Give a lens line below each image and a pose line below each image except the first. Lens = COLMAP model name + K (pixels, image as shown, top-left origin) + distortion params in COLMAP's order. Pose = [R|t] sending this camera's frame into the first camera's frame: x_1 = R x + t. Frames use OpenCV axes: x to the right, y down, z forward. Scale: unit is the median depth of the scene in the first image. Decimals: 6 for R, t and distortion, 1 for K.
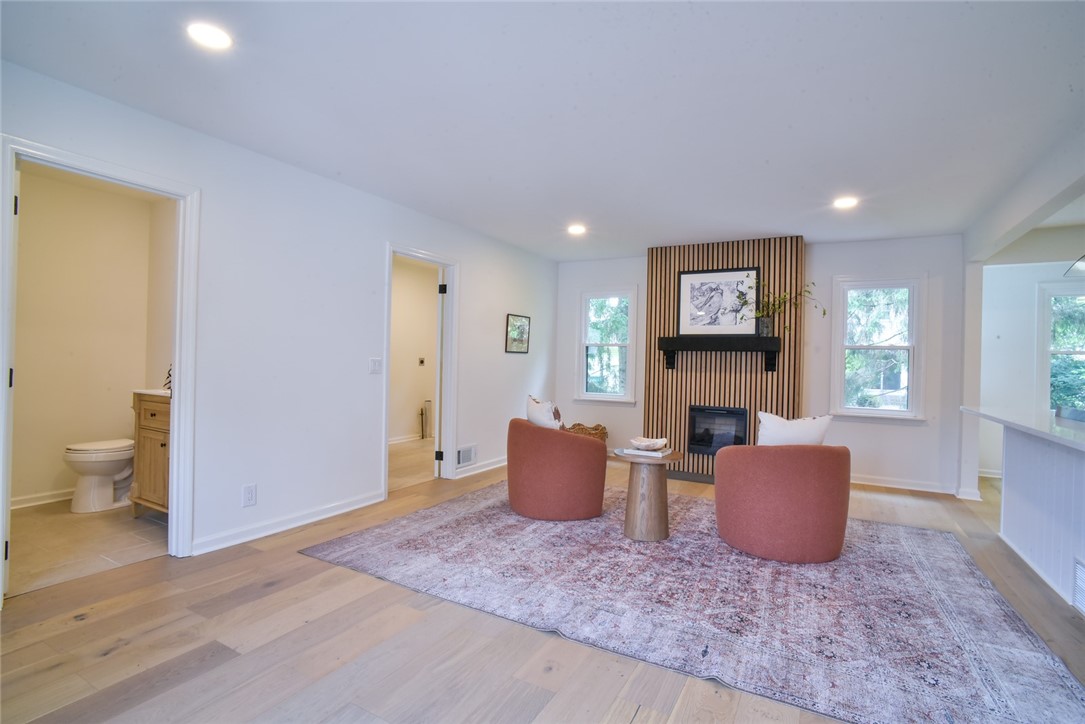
lens RADIAL K [[521.4, 0, 538.8], [0, 521.4, 359.5], [0, 0, 1]] dist [-0.068001, 0.030022]
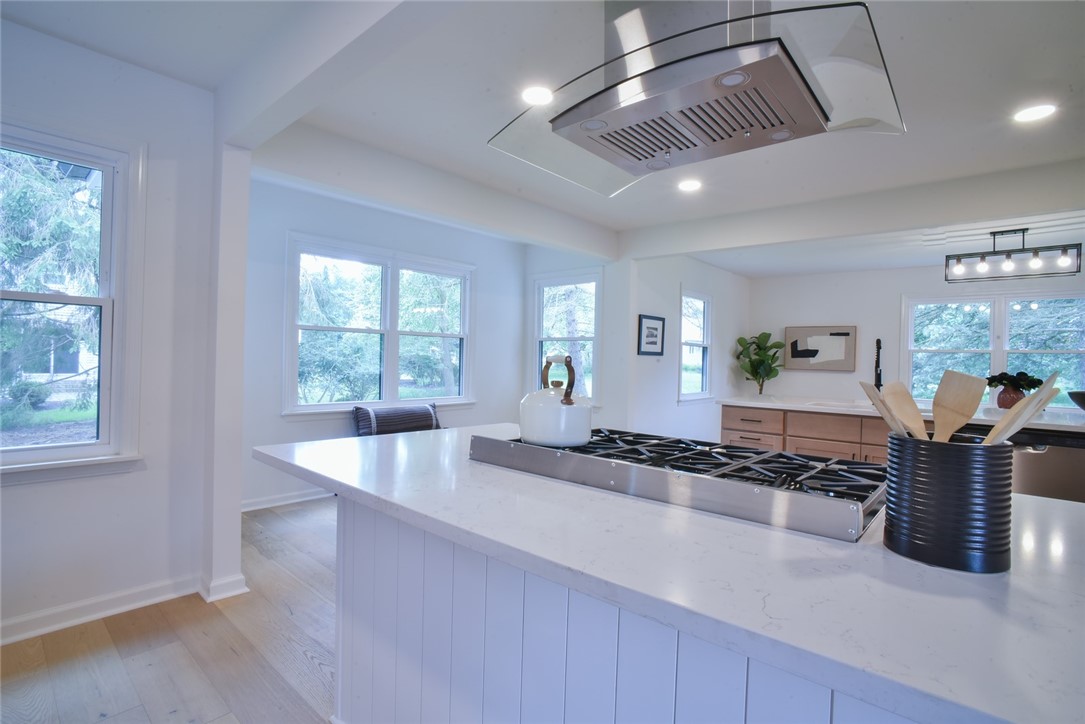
lens RADIAL K [[521.4, 0, 538.8], [0, 521.4, 359.5], [0, 0, 1]] dist [-0.068001, 0.030022]
pose [[0.208321, -0.020146, 0.977853, 0.139367], [-0.022219, 0.999432, 0.025324, 0.002617], [-0.977808, -0.027002, 0.207755, 0.196582]]
